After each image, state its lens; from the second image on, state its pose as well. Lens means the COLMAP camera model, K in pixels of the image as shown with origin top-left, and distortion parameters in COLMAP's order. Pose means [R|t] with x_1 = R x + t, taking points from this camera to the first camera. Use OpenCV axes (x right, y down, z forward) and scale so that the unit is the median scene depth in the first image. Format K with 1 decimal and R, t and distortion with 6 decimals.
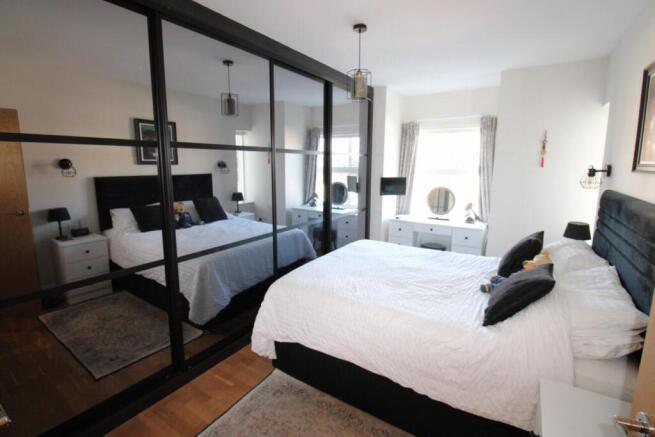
lens RADIAL K [[301.9, 0, 327.5], [0, 301.9, 218.5], [0, 0, 1]] dist [-0.000142, -0.000113]
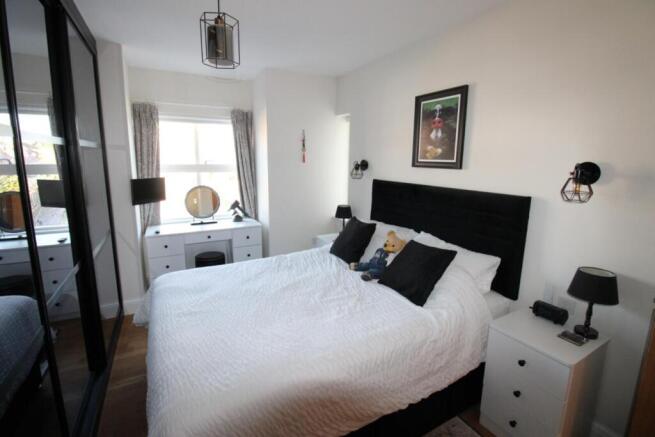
lens RADIAL K [[301.9, 0, 327.5], [0, 301.9, 218.5], [0, 0, 1]] dist [-0.000142, -0.000113]
pose [[0.468854, -0.176352, 0.865492, -0.232033], [0.153422, 0.981231, 0.116823, -0.064799], [-0.869849, 0.078013, 0.487111, 0.300704]]
